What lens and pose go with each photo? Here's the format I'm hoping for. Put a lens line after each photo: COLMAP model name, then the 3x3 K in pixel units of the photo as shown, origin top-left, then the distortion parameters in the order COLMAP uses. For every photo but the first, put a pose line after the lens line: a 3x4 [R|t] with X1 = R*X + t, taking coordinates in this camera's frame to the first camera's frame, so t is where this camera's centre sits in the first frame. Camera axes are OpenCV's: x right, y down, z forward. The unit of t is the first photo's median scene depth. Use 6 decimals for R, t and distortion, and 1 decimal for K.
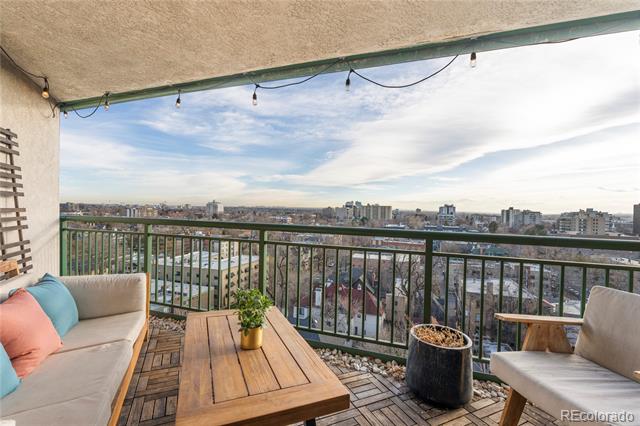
lens RADIAL K [[276.5, 0, 320.0], [0, 276.5, 213.0], [0, 0, 1]] dist [-0.014637, 0.000076]
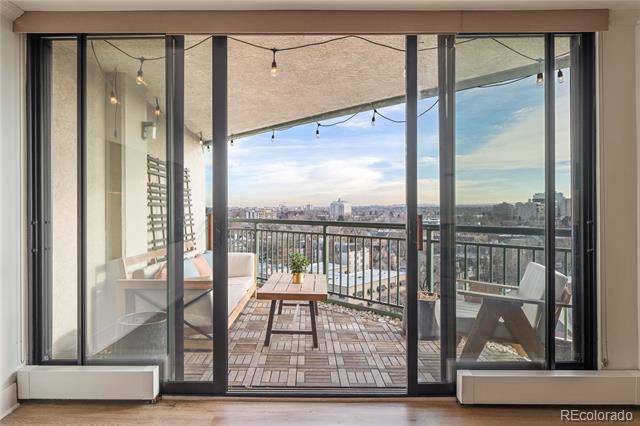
lens RADIAL K [[379.1, 0, 320.0], [0, 379.1, 213.0], [0, 0, 1]] dist [0.000256, -0.000126]
pose [[0.912287, -0.019443, -0.409091, 0.058203], [0.018643, 0.999809, -0.005945, 0.000819], [0.409128, -0.002203, 0.912474, -0.080337]]
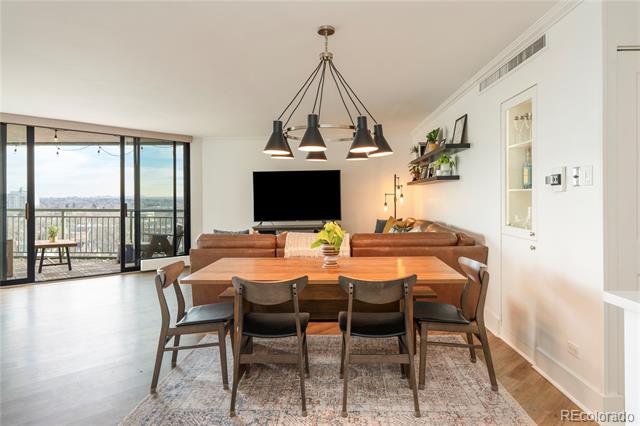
lens RADIAL K [[379.1, 0, 320.0], [0, 379.1, 213.0], [0, 0, 1]] dist [0.000256, -0.000126]
pose [[0.954601, -0.017315, 0.297385, 0.091614], [0.011168, 0.999688, 0.022357, 0.002943], [-0.297679, -0.018021, 0.954496, -0.271122]]
